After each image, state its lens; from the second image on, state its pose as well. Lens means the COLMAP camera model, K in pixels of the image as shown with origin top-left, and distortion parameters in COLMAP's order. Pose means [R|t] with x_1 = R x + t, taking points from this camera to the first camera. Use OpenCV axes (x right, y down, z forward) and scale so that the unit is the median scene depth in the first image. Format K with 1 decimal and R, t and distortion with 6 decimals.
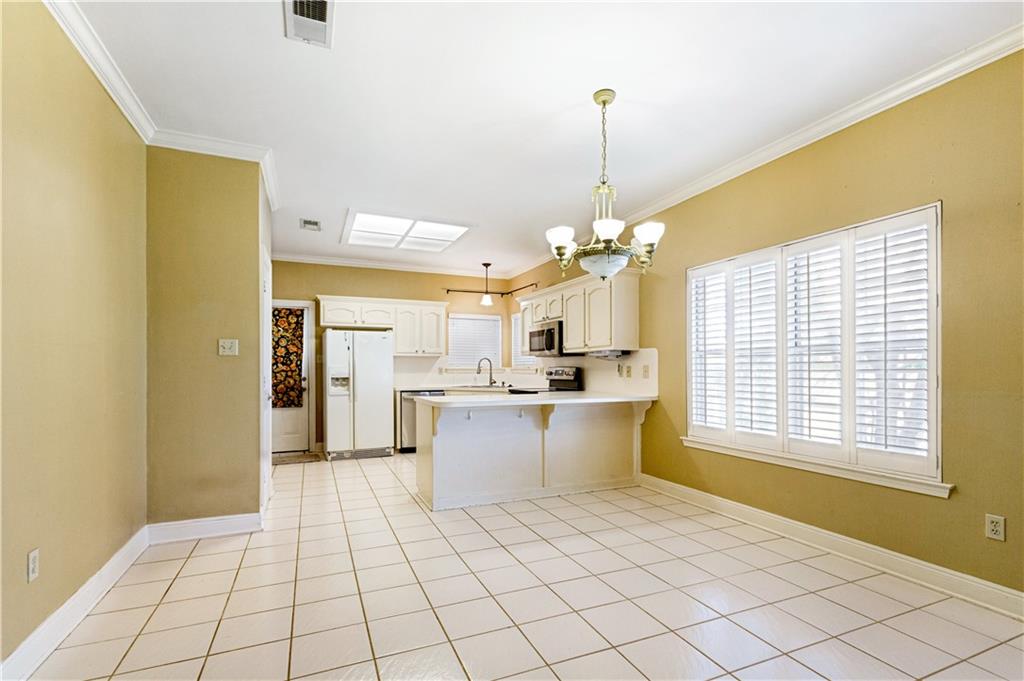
lens RADIAL K [[478.0, 0, 512.1], [0, 478.0, 367.2], [0, 0, 1]] dist [-0.000532, -0.000007]
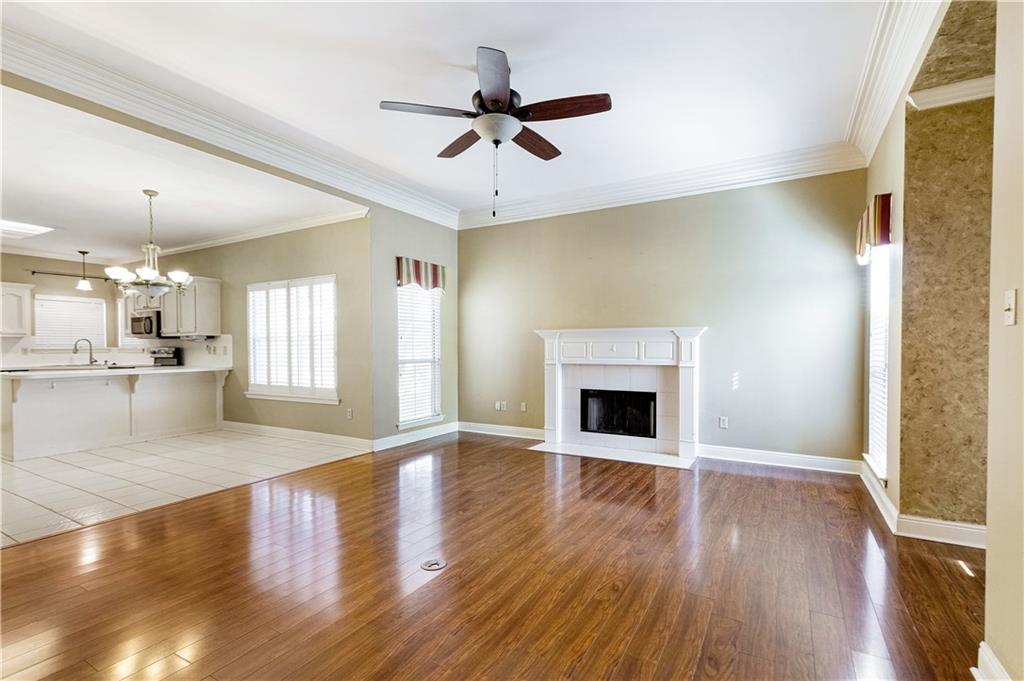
lens RADIAL K [[470.4, 0, 518.1], [0, 470.4, 352.5], [0, 0, 1]] dist [0.002864, 0.000198]
pose [[0.795398, -0.012735, 0.605954, 0.092772], [0.002506, 0.999840, 0.017723, -0.005661], [-0.606082, -0.012578, 0.795302, -0.520681]]
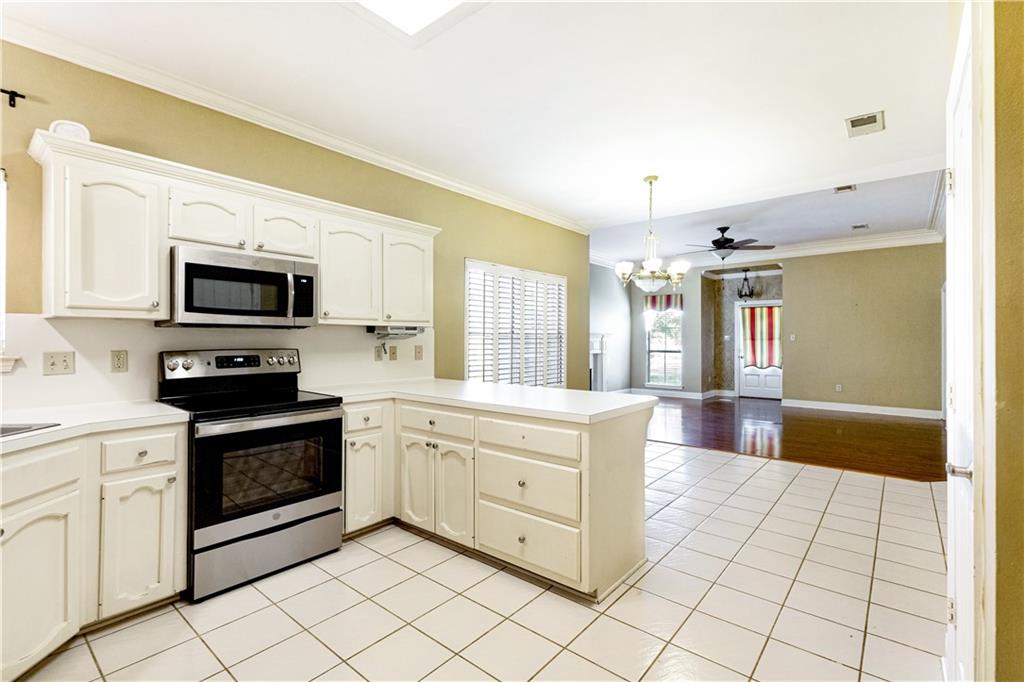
lens RADIAL K [[463.5, 0, 510.5], [0, 463.5, 338.5], [0, 0, 1]] dist [-0.000860, -0.000022]
pose [[-0.457593, -0.000008, 0.889162, -0.430914], [-0.005093, 0.999984, -0.002612, -0.011454], [-0.889147, -0.005724, -0.457586, 0.953582]]
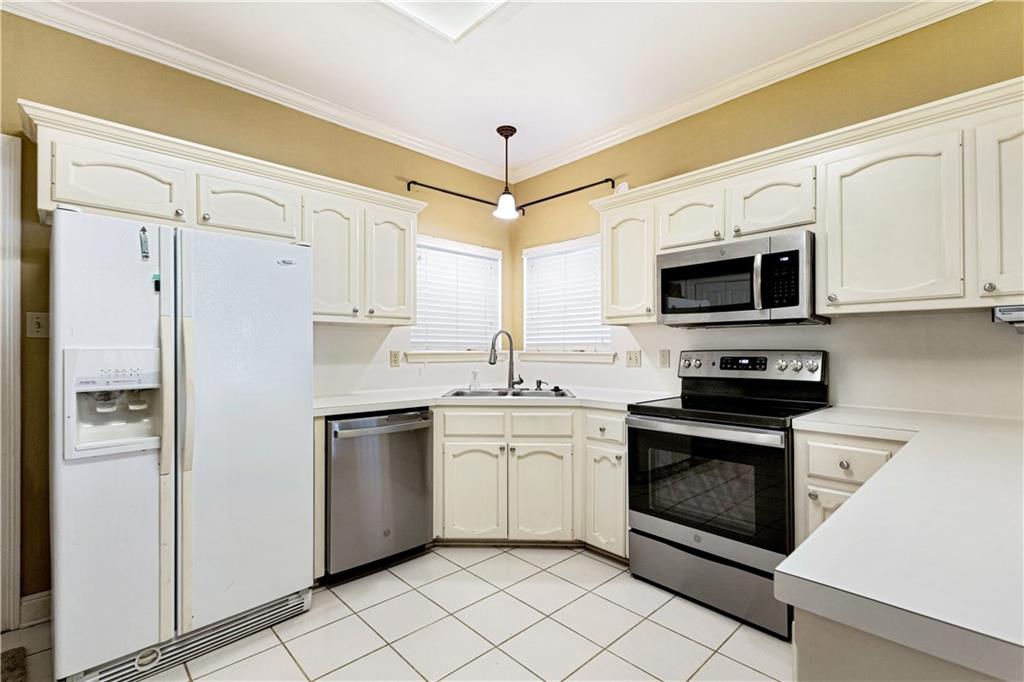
lens RADIAL K [[465.5, 0, 510.4], [0, 465.5, 345.5], [0, 0, 1]] dist [0.010015, -0.000135]
pose [[0.939666, 0.001425, 0.342091, -0.240239], [0.000564, 0.999984, -0.005713, -0.002372], [-0.342094, 0.005561, 0.939649, 0.668160]]
